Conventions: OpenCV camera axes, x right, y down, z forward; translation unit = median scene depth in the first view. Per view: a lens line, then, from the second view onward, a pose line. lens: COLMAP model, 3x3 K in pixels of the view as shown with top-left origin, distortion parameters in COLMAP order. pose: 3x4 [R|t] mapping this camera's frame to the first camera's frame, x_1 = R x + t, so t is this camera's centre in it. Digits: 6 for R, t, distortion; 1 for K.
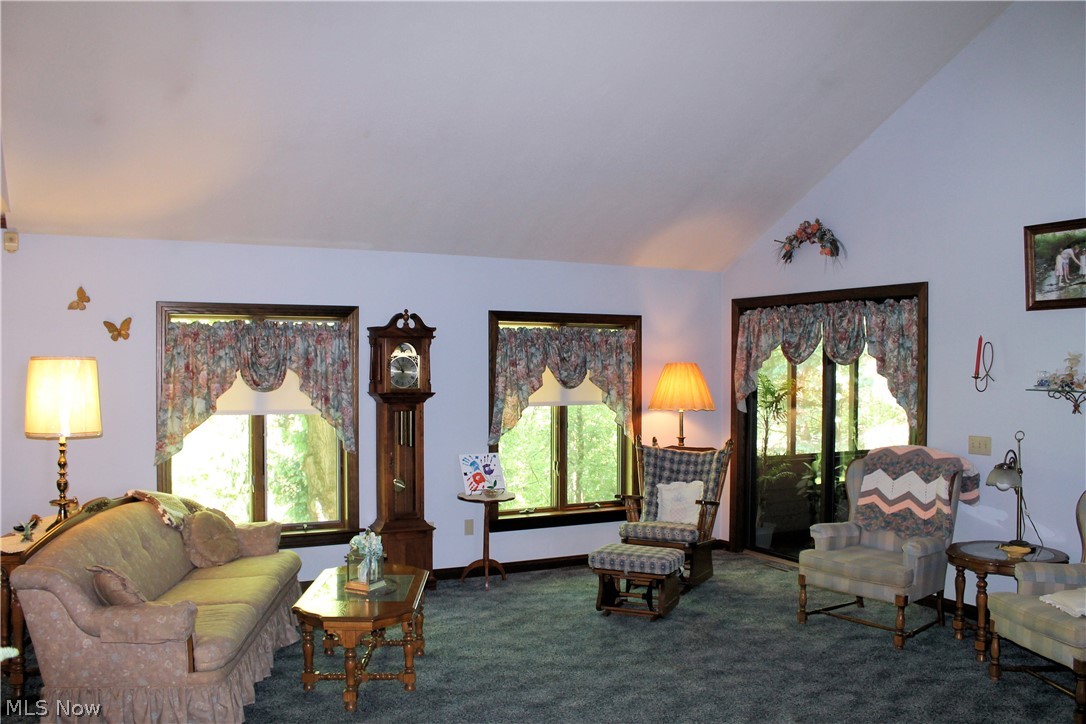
lens RADIAL K [[921.2, 0, 542.3], [0, 921.2, 382.6], [0, 0, 1]] dist [-0.165187, 0.150909]
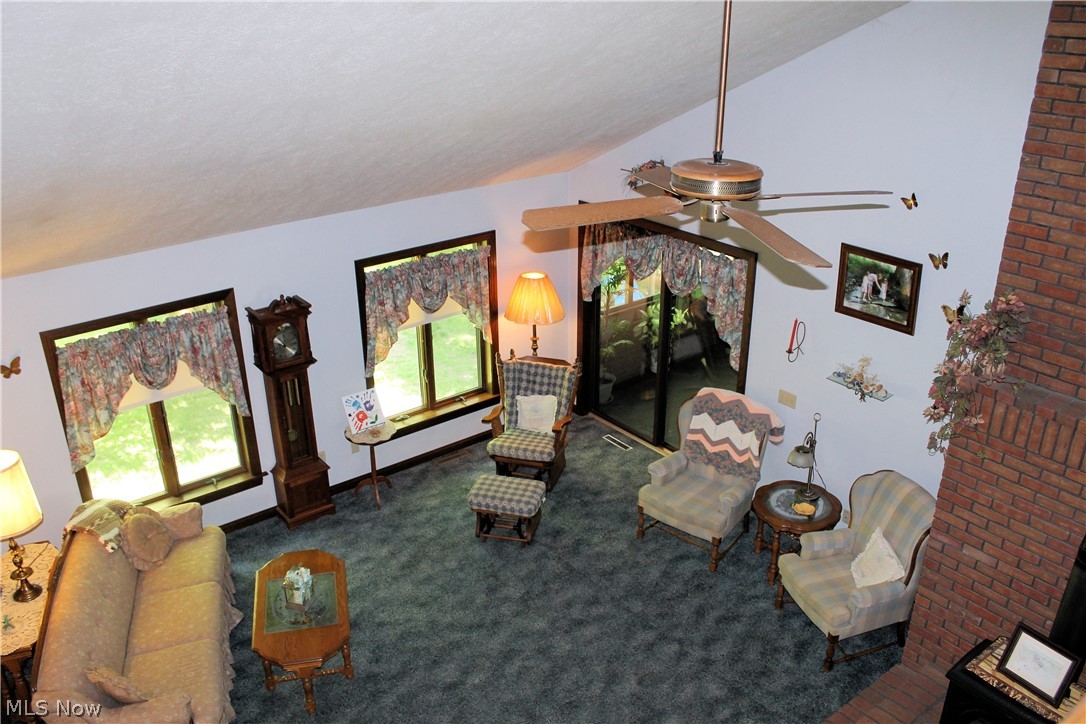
lens RADIAL K [[921.2, 0, 541.1], [0, 921.2, 389.1], [0, 0, 1]] dist [-0.165187, 0.150909]
pose [[0.981954, -0.089917, 0.166376, -0.039099], [0.013133, 0.910039, 0.414314, -0.412180], [-0.188662, -0.404652, 0.894798, -0.036155]]
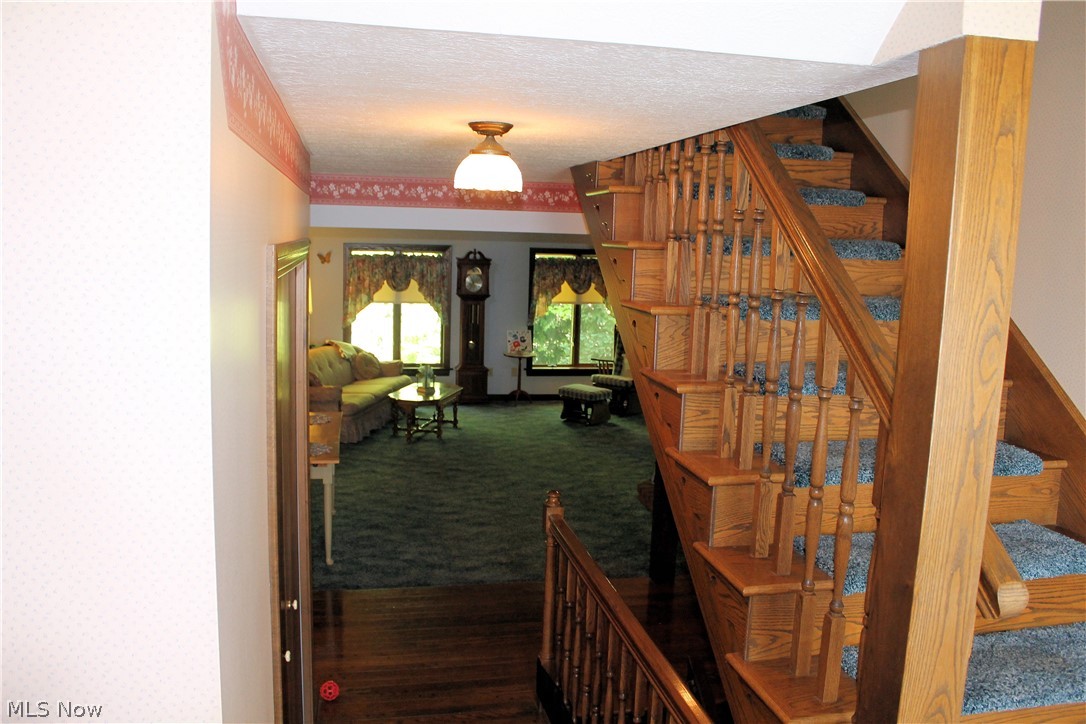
lens RADIAL K [[921.2, 0, 532.4], [0, 921.2, 359.1], [0, 0, 1]] dist [-0.165187, 0.150909]
pose [[0.961101, 0.061287, -0.269312, 0.463819], [-0.031481, 0.993024, 0.113632, -0.073369], [0.274397, -0.100733, 0.956326, -0.726172]]
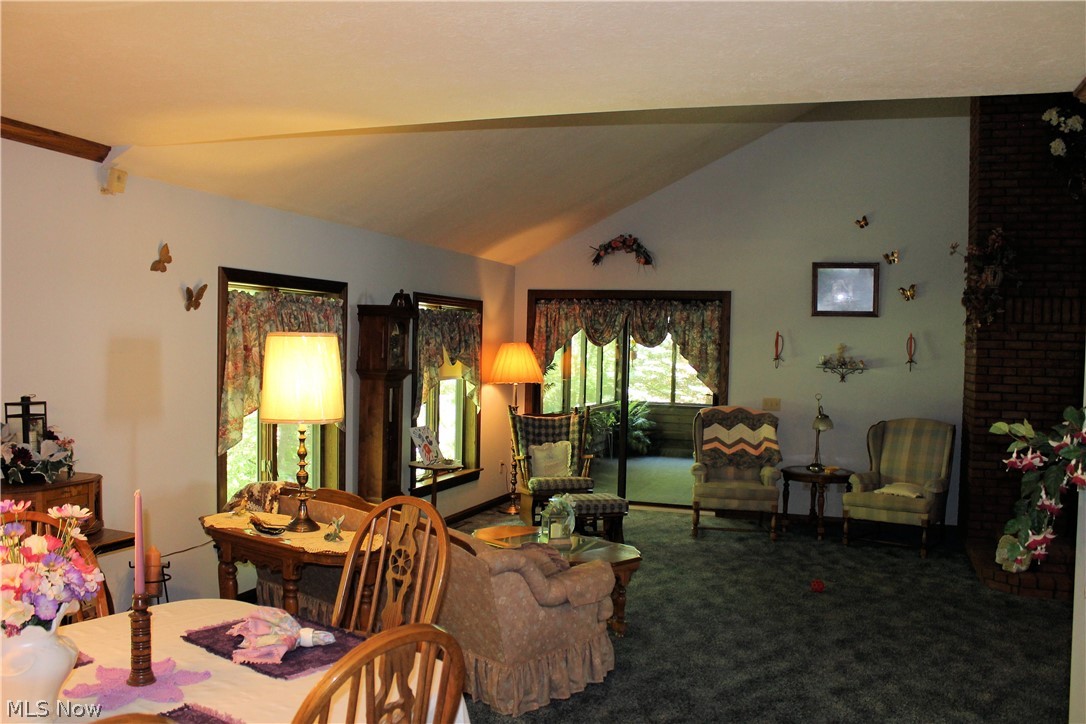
lens RADIAL K [[921.2, 0, 548.8], [0, 921.2, 388.9], [0, 0, 1]] dist [-0.165187, 0.150909]
pose [[0.724641, -0.018209, 0.688886, -0.744879], [-0.007399, 0.999388, 0.034199, -0.004205], [-0.689087, -0.029879, 0.724063, 0.136413]]
